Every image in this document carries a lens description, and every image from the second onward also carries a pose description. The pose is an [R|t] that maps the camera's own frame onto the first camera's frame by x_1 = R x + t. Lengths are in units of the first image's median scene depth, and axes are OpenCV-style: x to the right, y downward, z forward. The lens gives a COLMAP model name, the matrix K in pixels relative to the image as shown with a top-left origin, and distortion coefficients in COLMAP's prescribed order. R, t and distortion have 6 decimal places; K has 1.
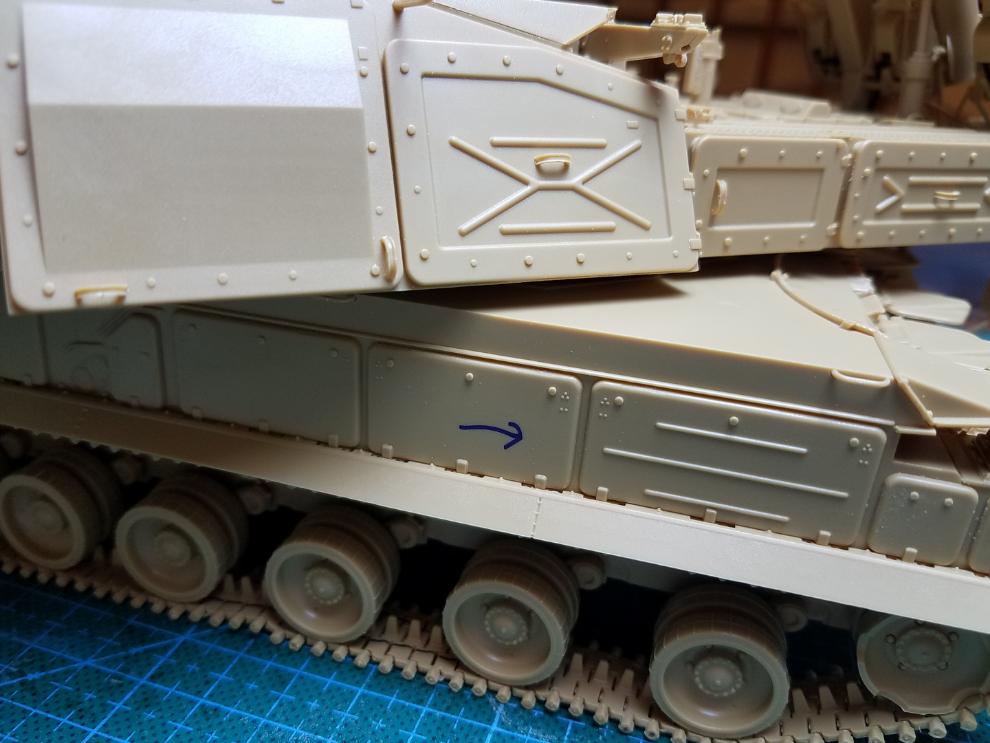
lens RADIAL K [[761.4, 0, 468.9], [0, 761.4, 355.3], [0, 0, 1]] dist [-0.018933, -0.004126]
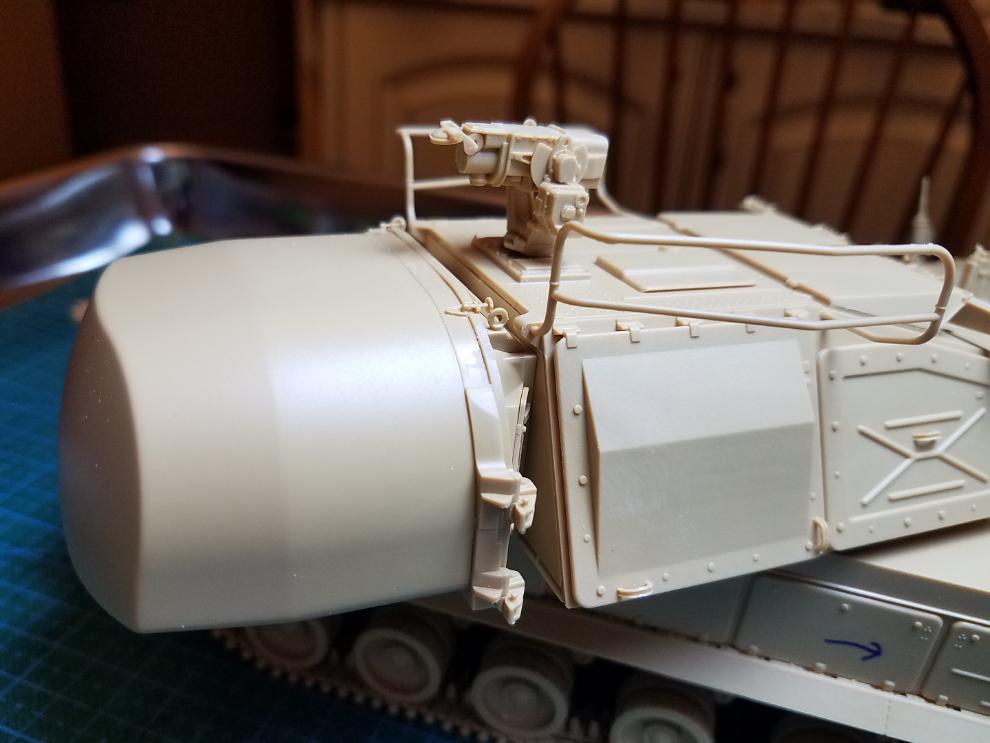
lens RADIAL K [[746.3, 0, 495.0], [0, 746.3, 371.5], [0, 0, 1]] dist [-0.023730, -0.001094]
pose [[0.999505, 0.031440, 0.000781, -0.590252], [-0.031439, 0.998188, 0.051308, -0.404477], [0.000834, -0.051307, 0.998683, -0.173594]]
